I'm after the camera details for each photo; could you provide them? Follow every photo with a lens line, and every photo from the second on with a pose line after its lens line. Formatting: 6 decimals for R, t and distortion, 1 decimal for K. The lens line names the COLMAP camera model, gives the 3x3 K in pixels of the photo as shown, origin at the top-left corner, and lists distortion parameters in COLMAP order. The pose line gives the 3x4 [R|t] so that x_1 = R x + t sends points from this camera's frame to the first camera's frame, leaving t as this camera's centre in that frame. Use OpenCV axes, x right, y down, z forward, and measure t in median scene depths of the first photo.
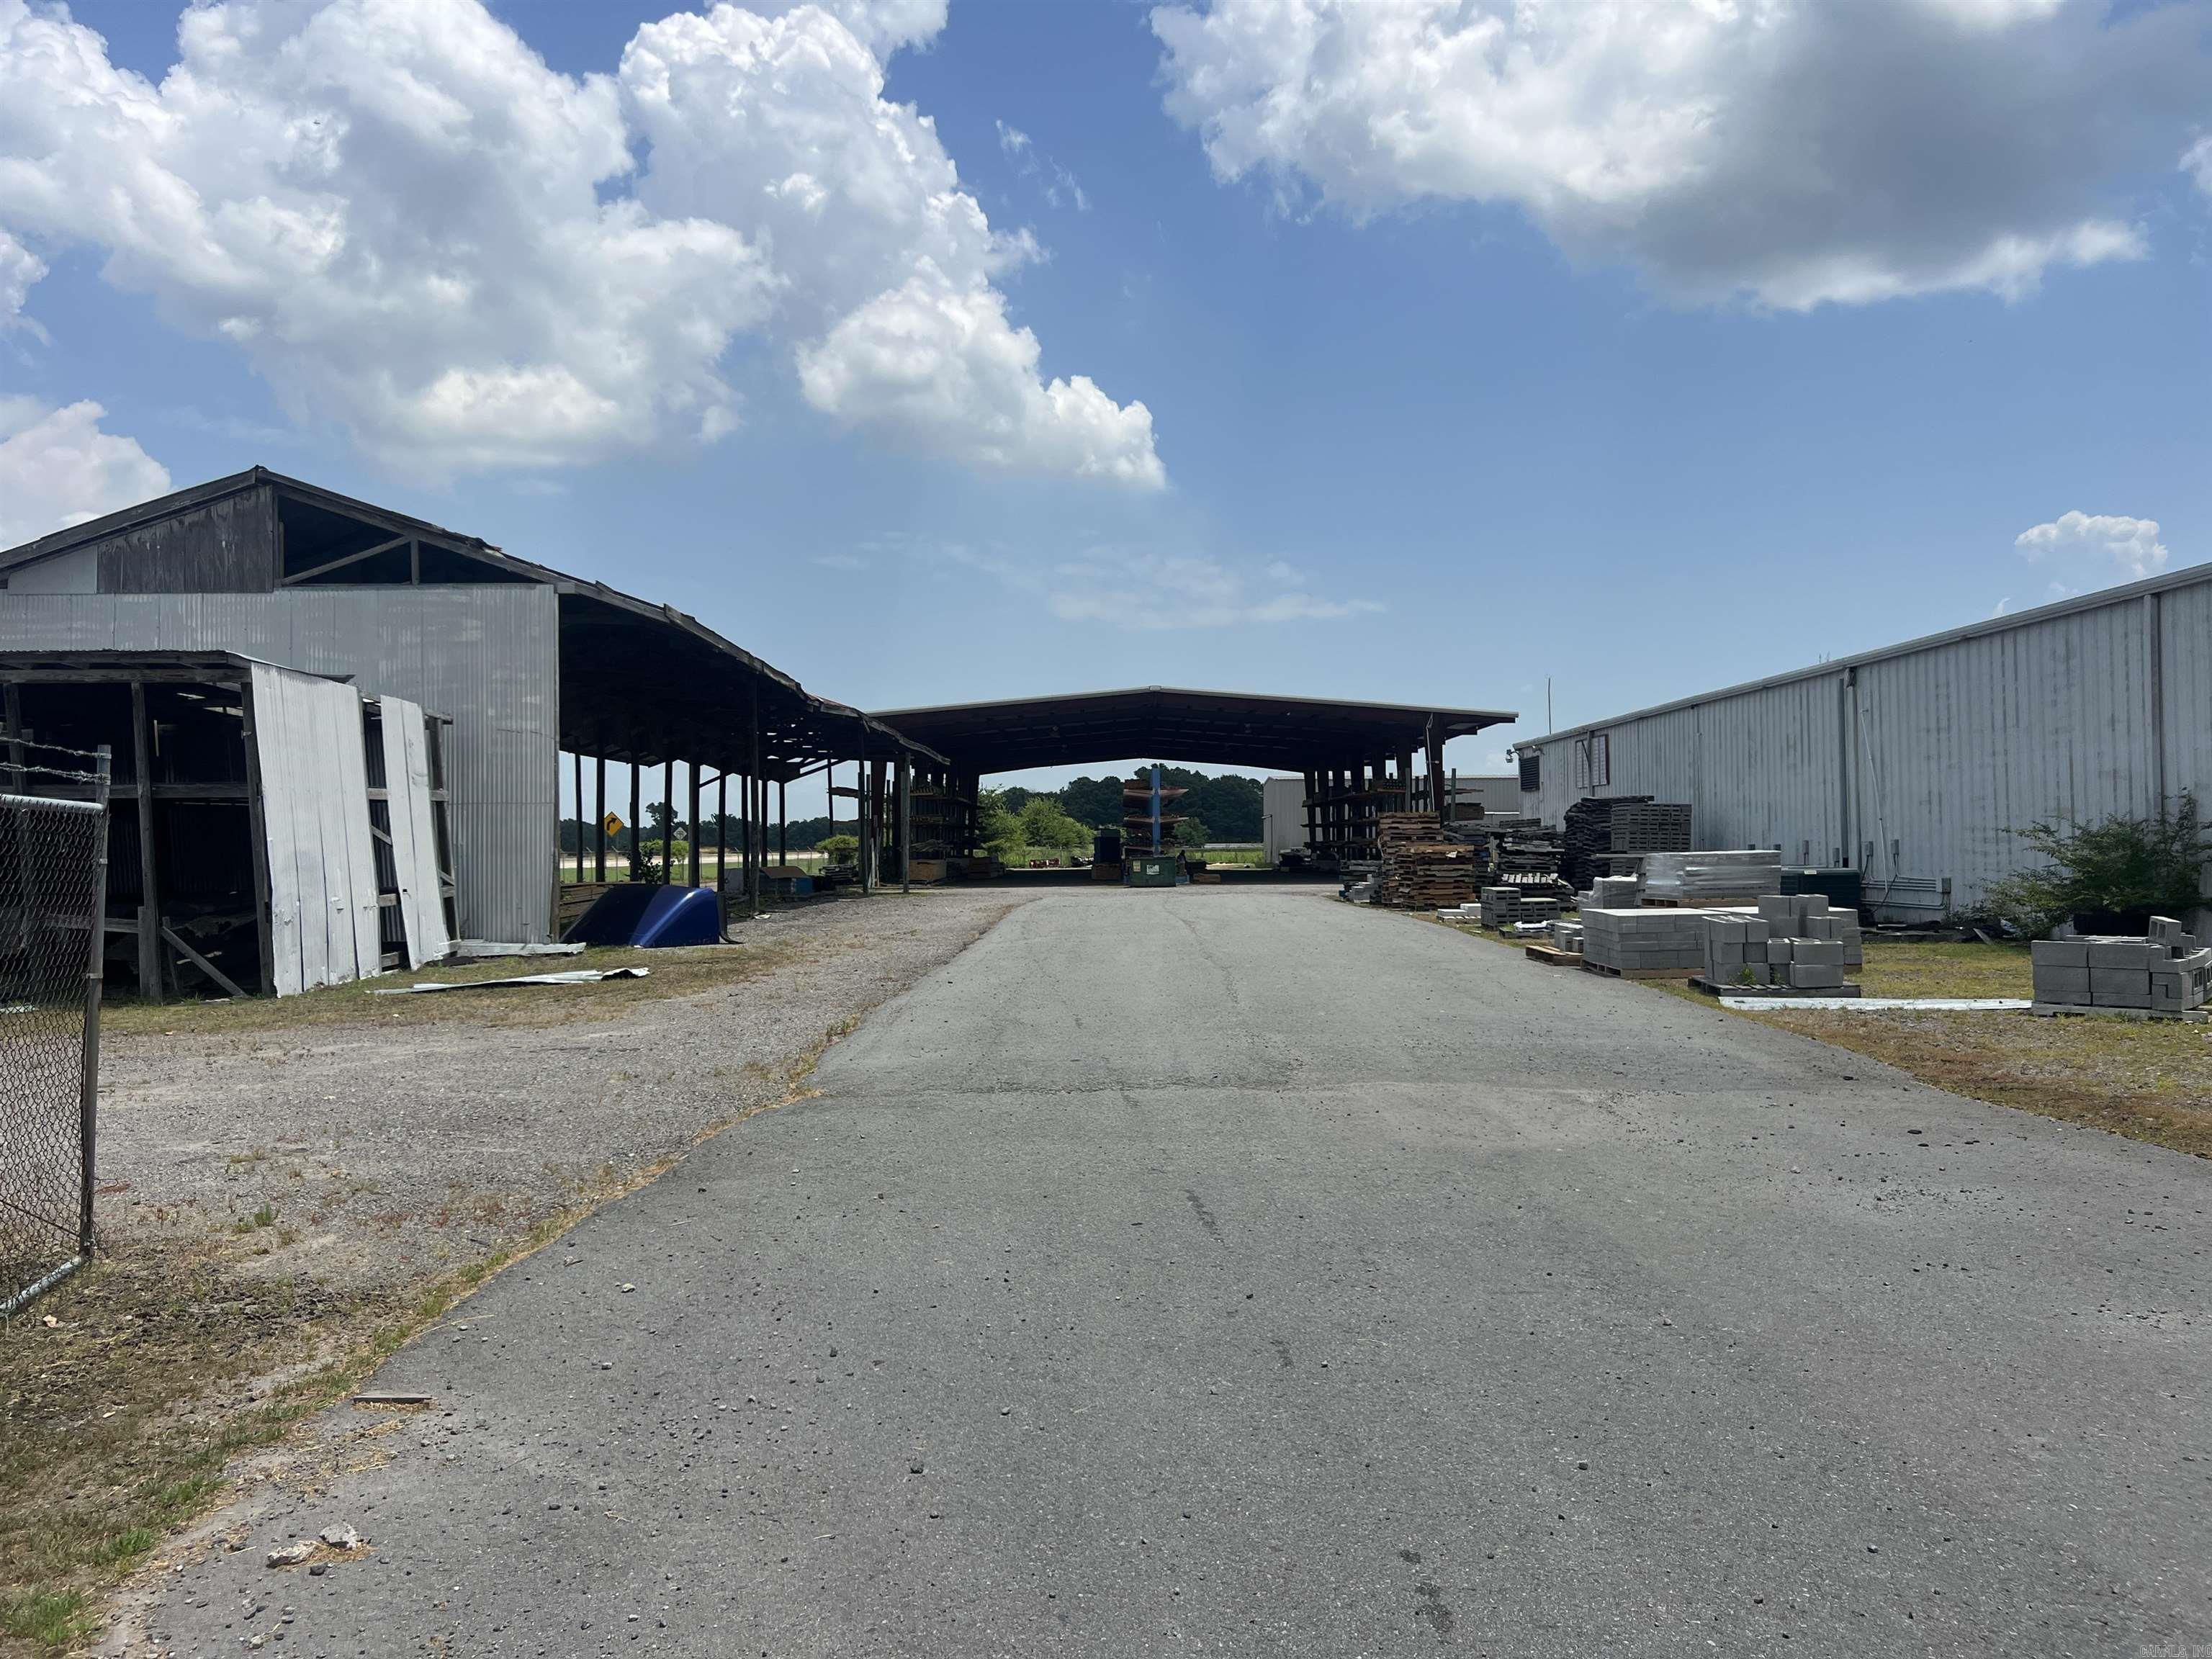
lens RADIAL K [[1750.3, 0, 1106.0], [0, 1750.3, 829.5], [0, 0, 1]] dist [0.263095, 0.001159]
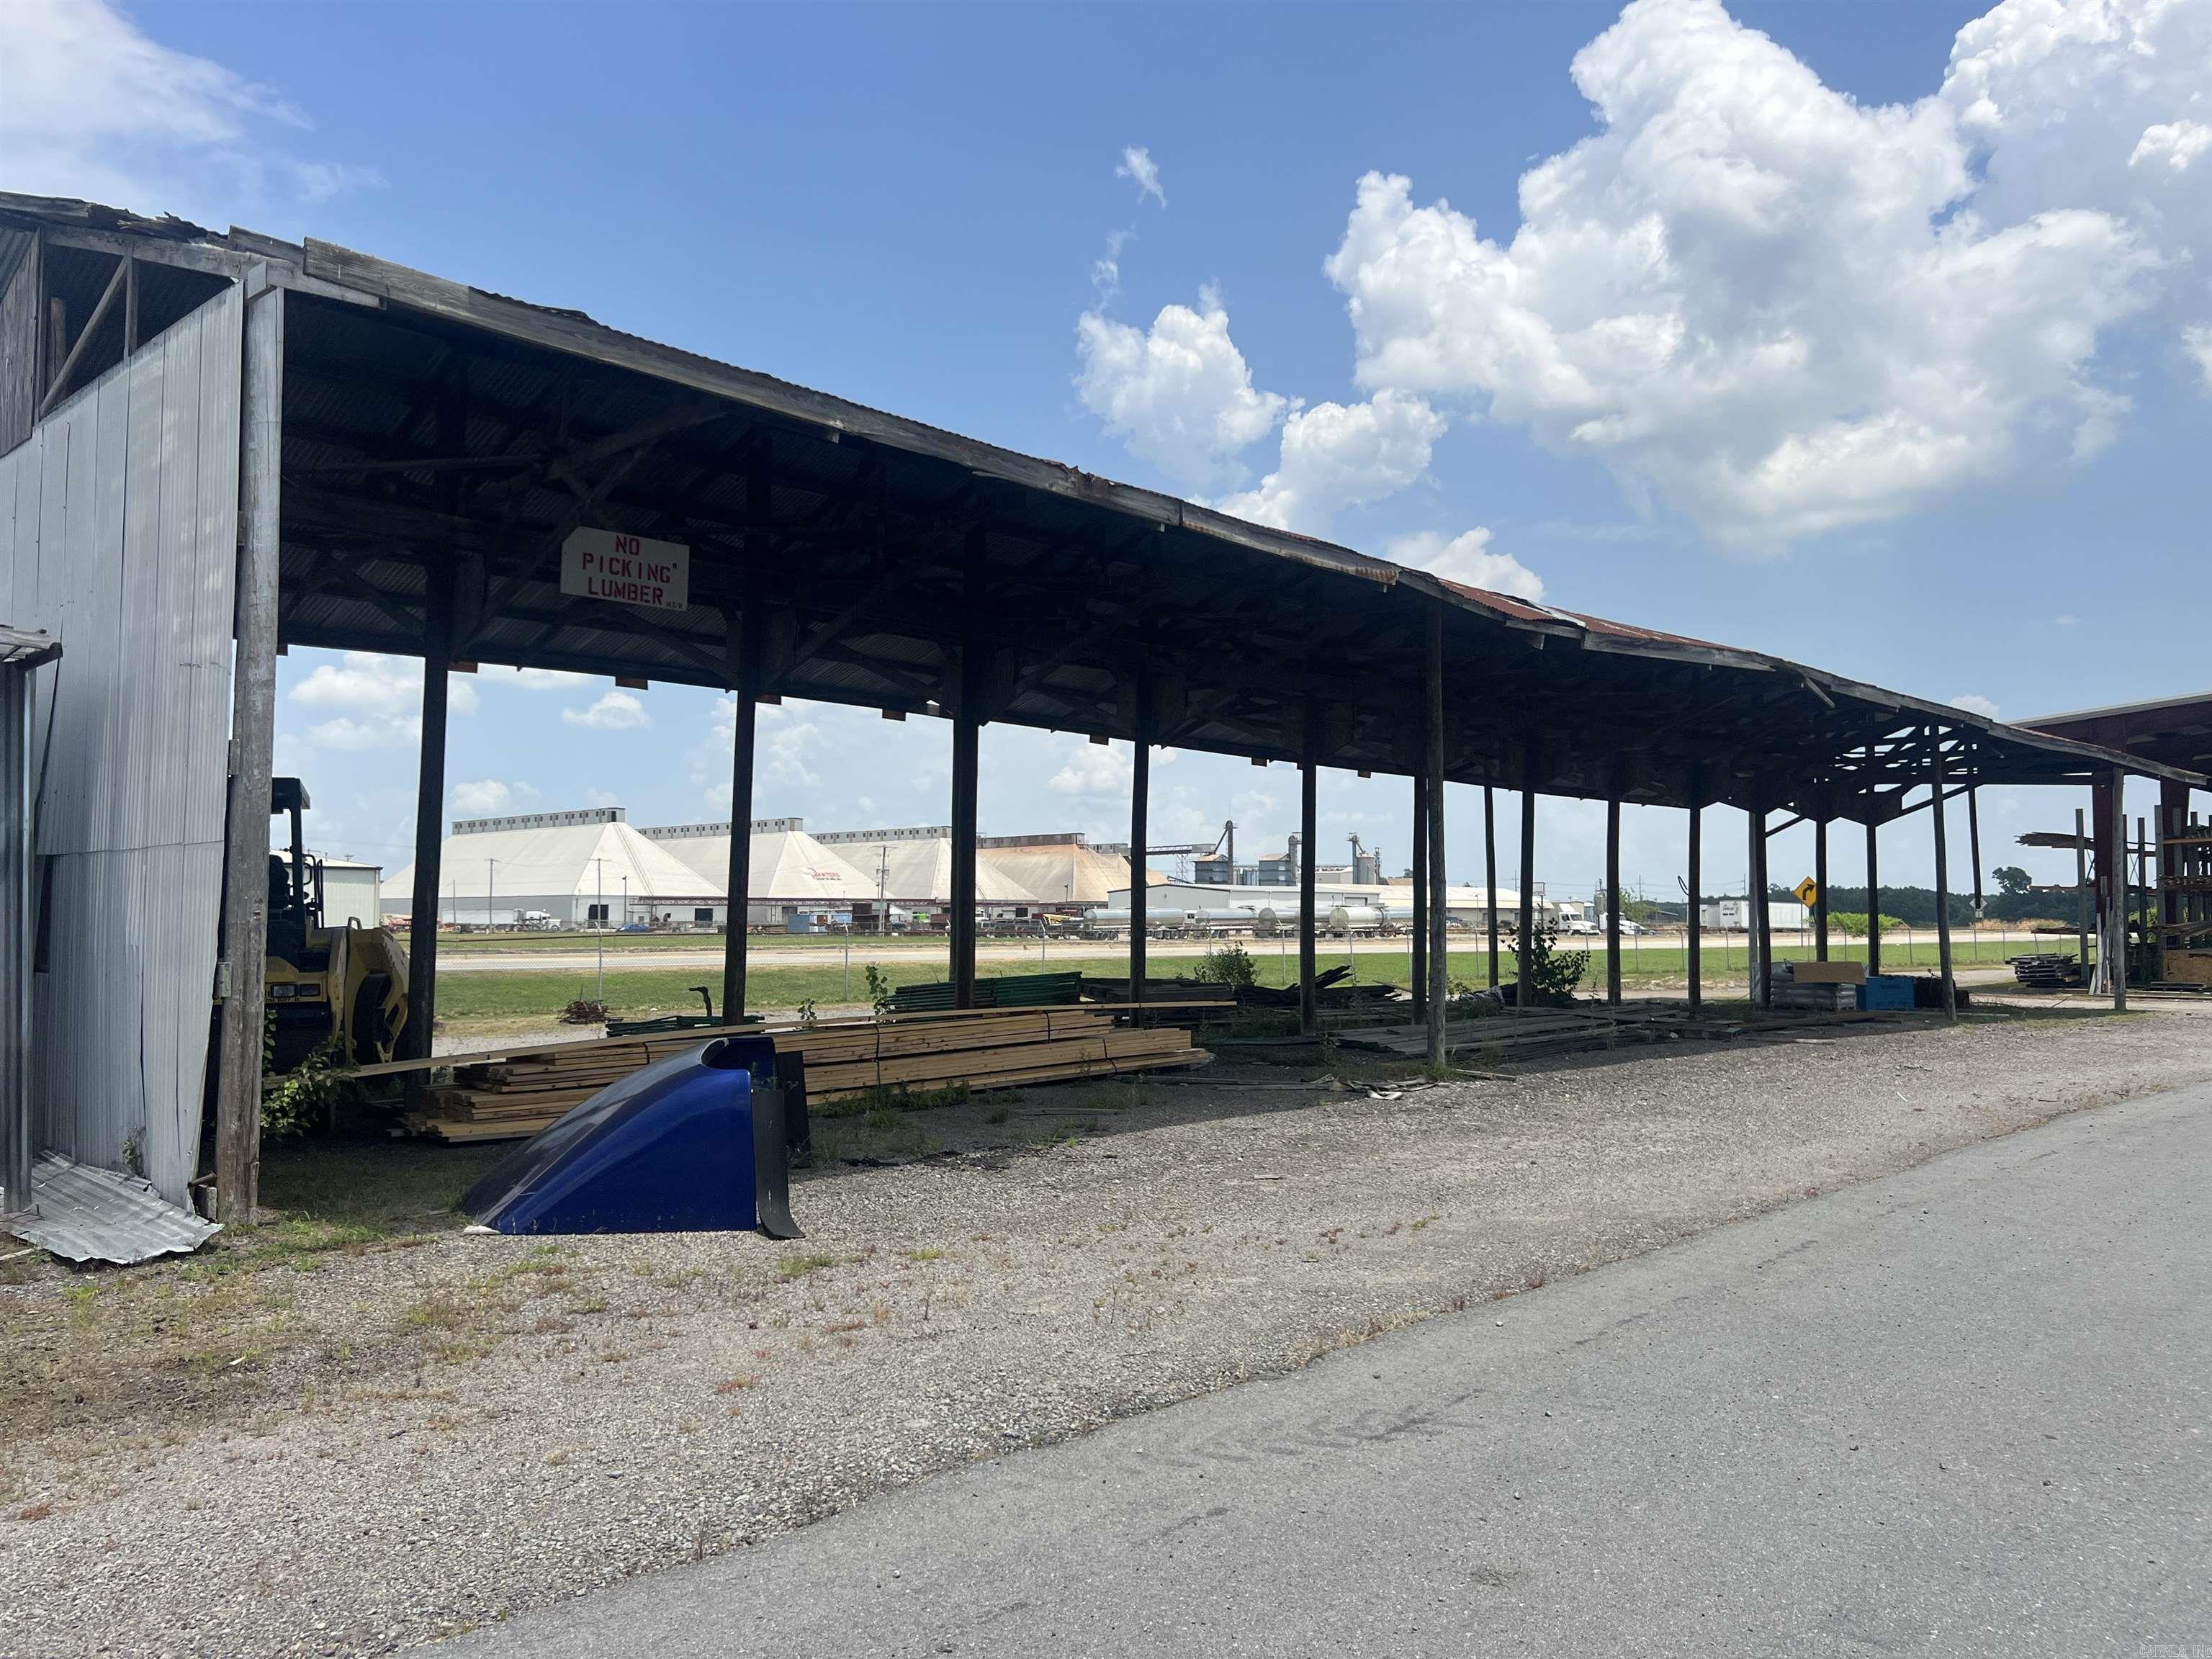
lens RADIAL K [[1642.9, 0, 1106.0], [0, 1642.9, 829.5], [0, 0, 1]] dist [-0.005775, 0.003491]
pose [[0.705208, -0.028112, -0.708443, 0.012733], [-0.001055, 0.999171, -0.040698, -0.000277], [0.708999, 0.029448, 0.704594, 0.138330]]
